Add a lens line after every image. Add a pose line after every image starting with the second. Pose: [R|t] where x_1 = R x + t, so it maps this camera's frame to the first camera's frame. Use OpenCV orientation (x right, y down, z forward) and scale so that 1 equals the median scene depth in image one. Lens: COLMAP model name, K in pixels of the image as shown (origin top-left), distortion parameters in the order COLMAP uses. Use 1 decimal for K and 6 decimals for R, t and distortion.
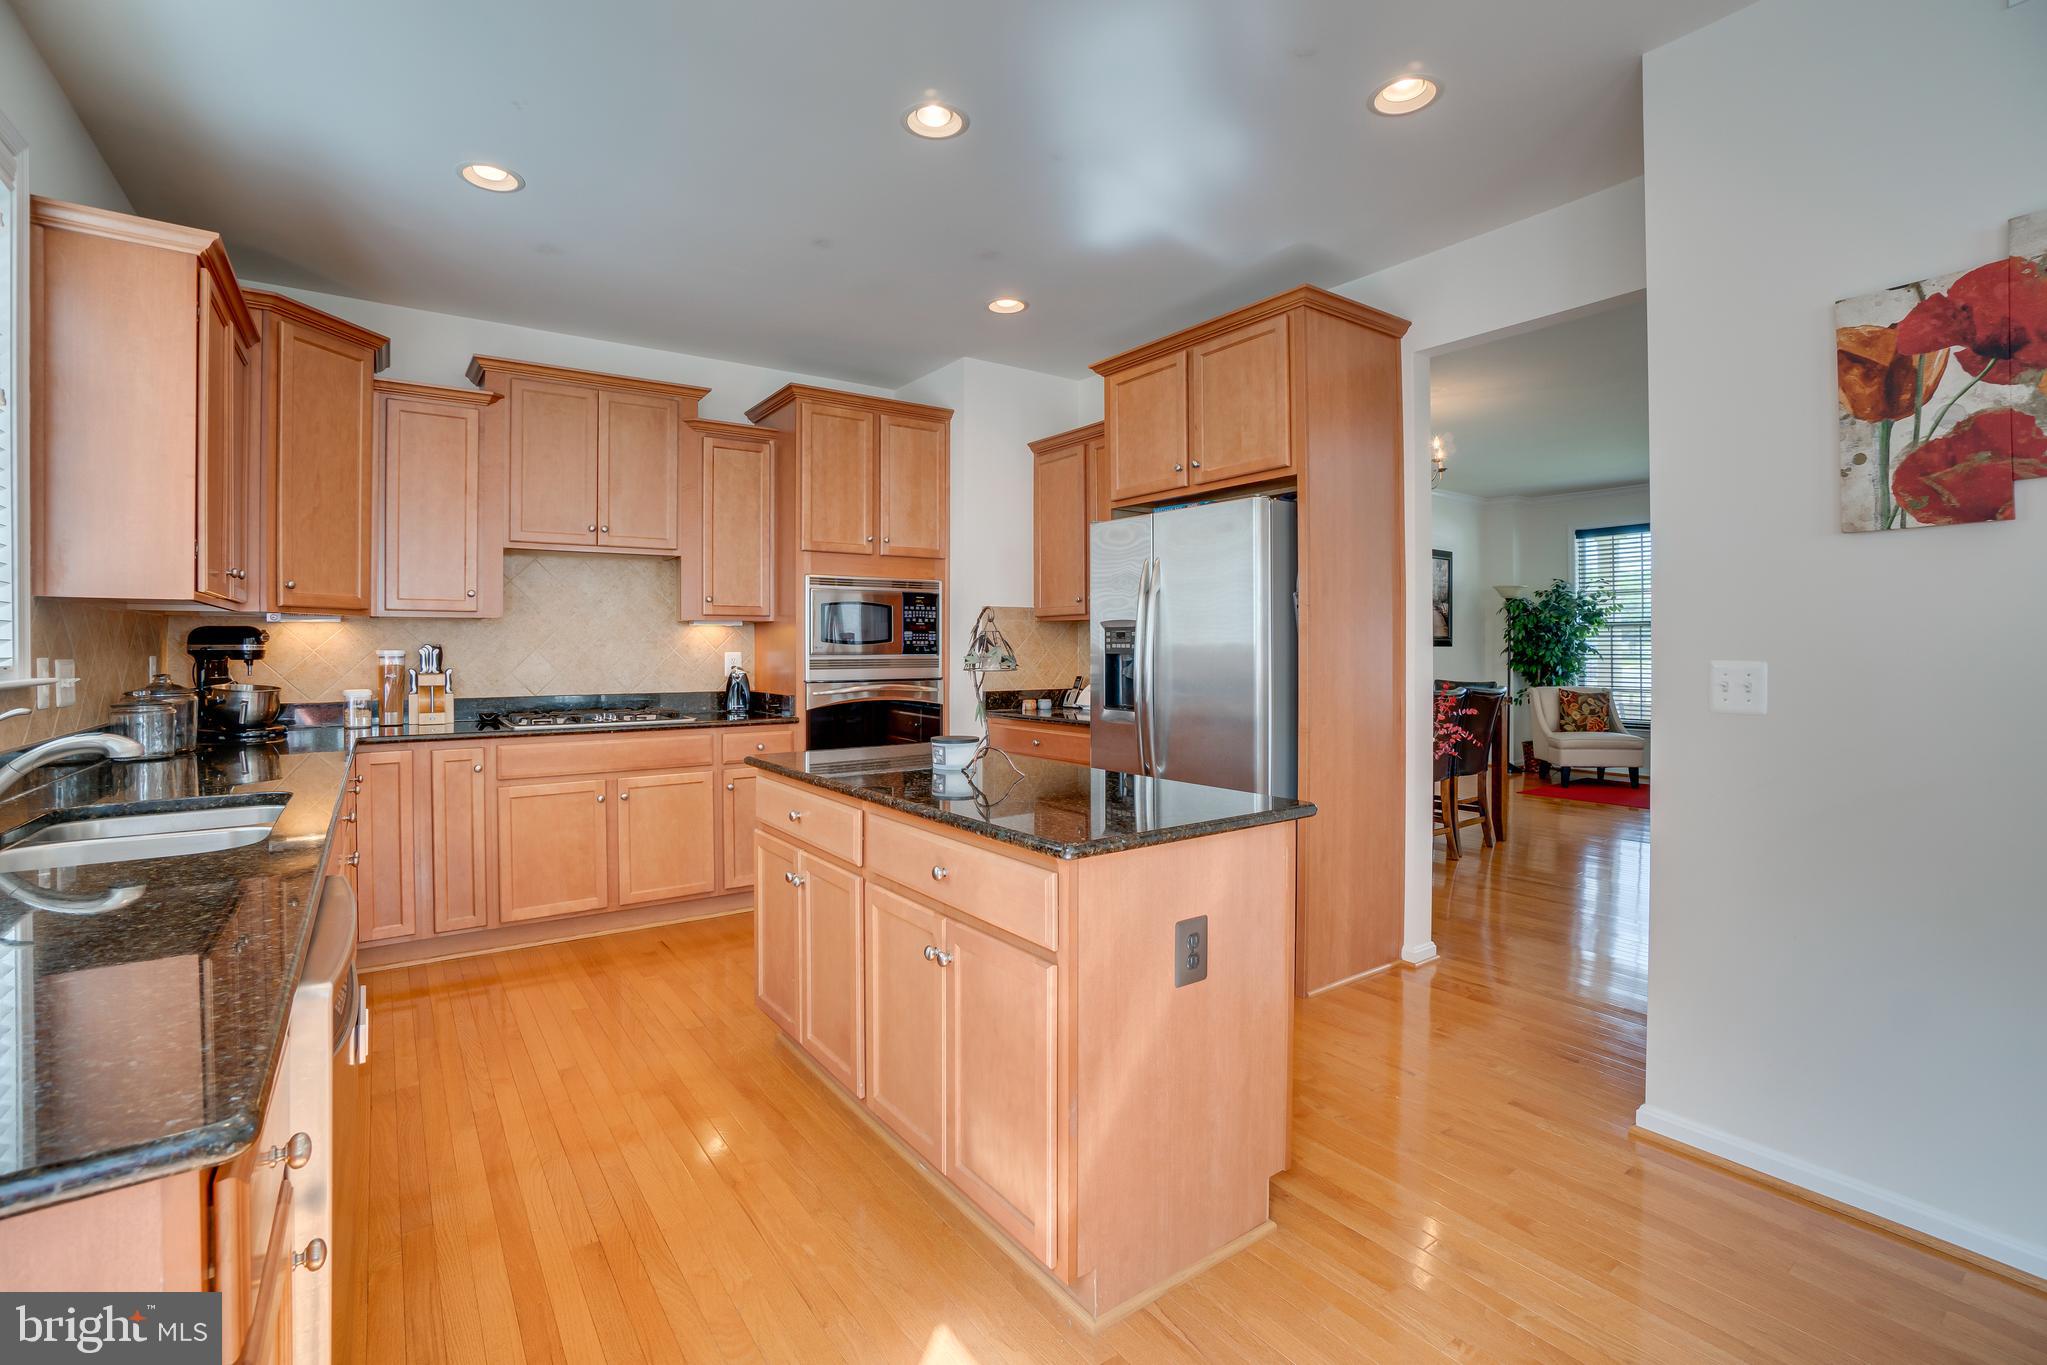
lens RADIAL K [[911.0, 0, 1014.0], [0, 911.0, 645.3], [0, 0, 1]] dist [-0.064141, 0.022090]
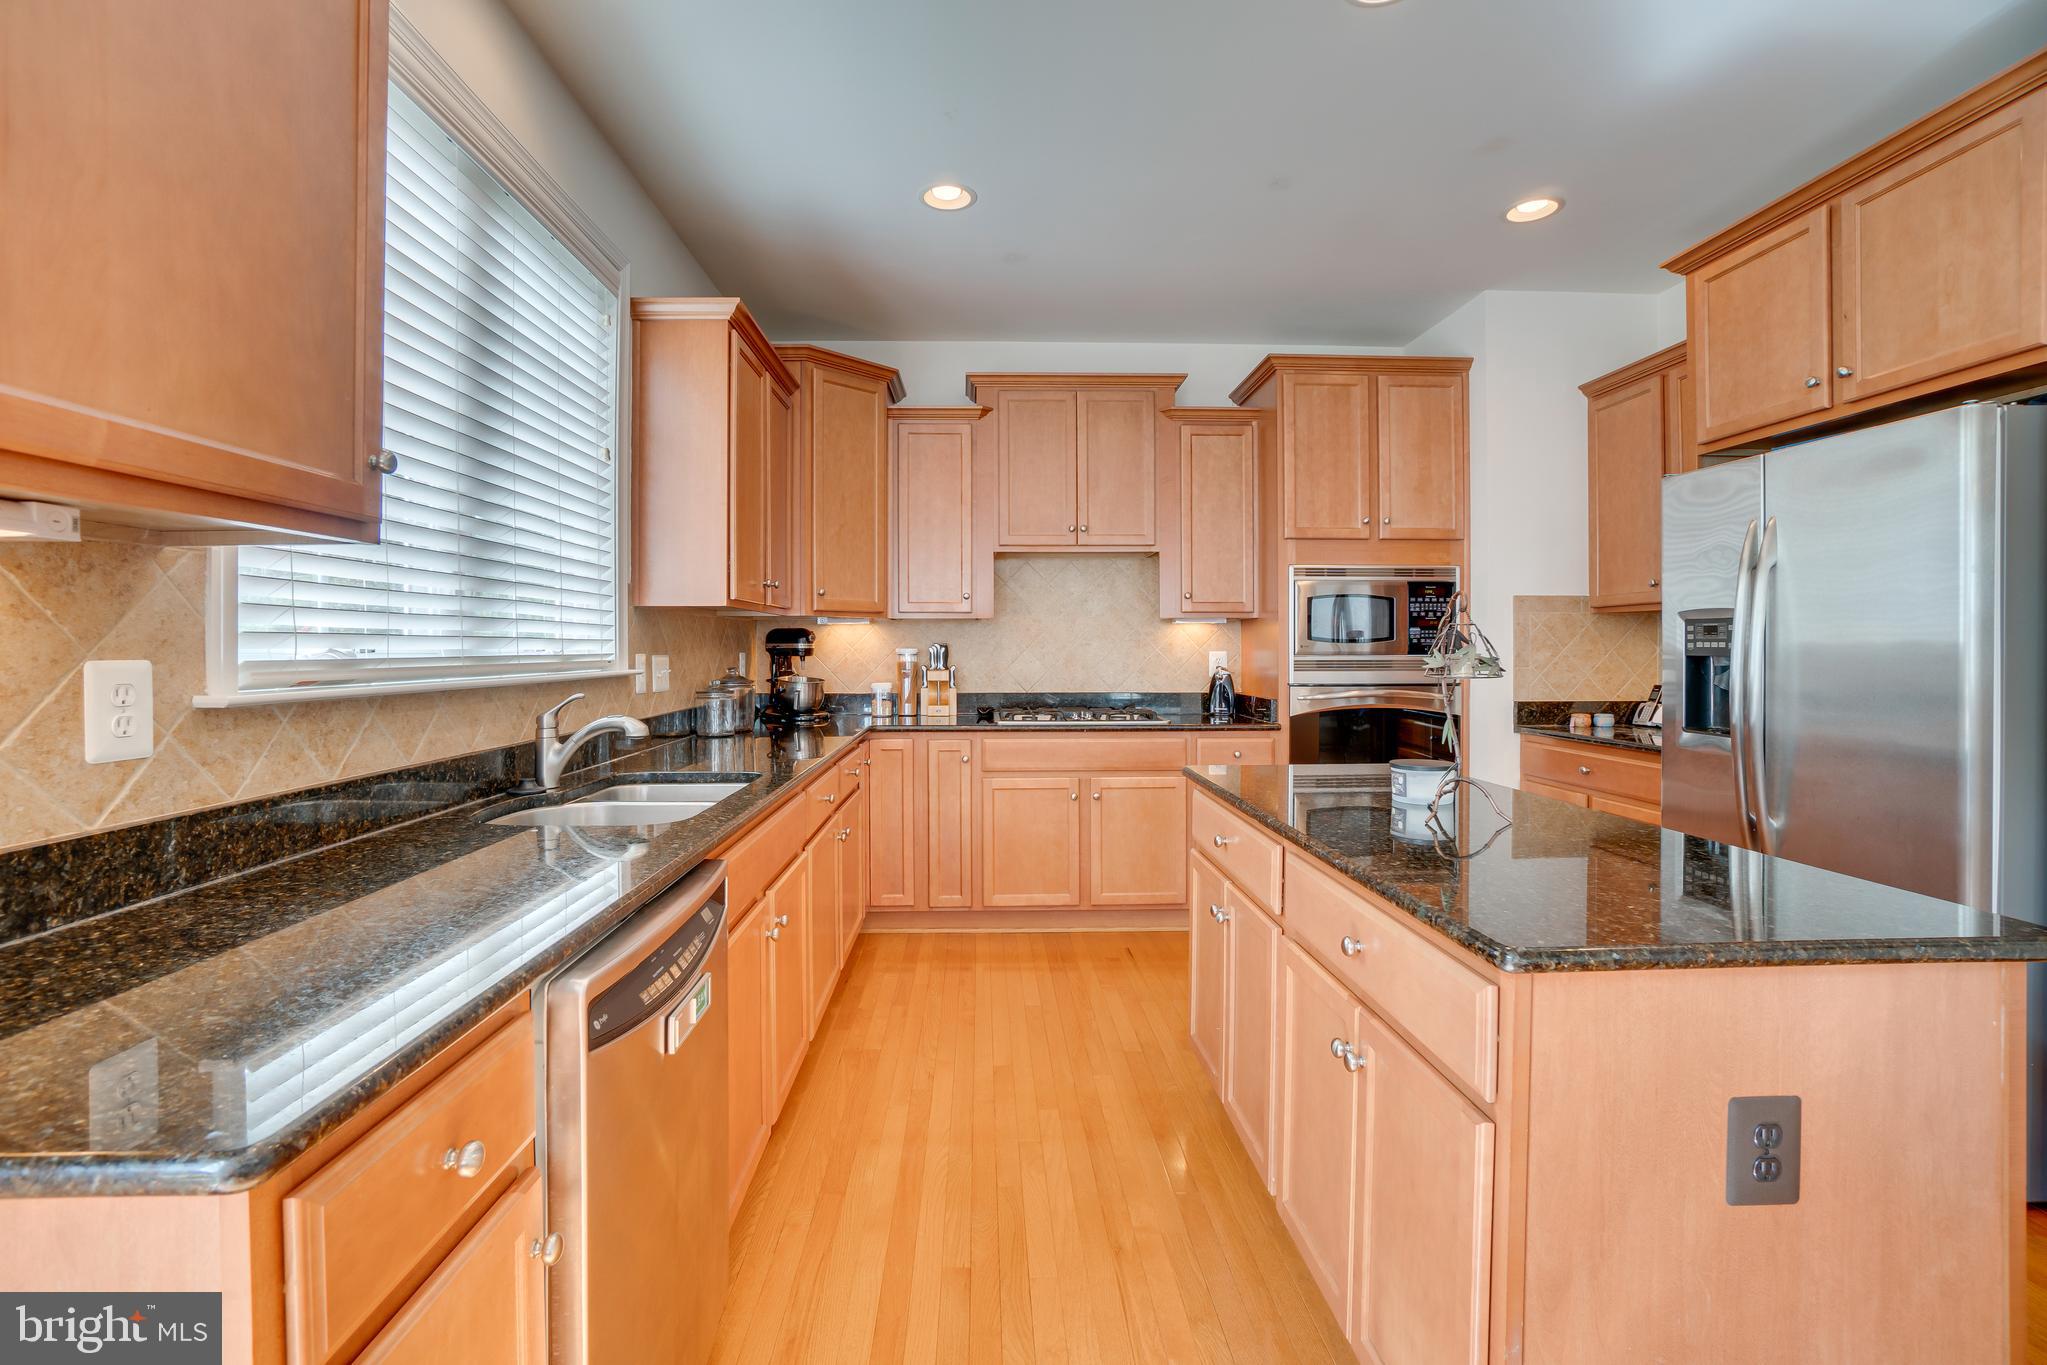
lens RADIAL K [[917.3, 0, 1001.6], [0, 917.3, 652.3], [0, 0, 1]] dist [-0.066596, 0.023892]
pose [[0.827304, 0.004467, -0.561736, 0.046278], [0.000023, 0.999968, 0.007985, 0.000945], [0.561754, -0.006619, 0.827278, 0.105111]]
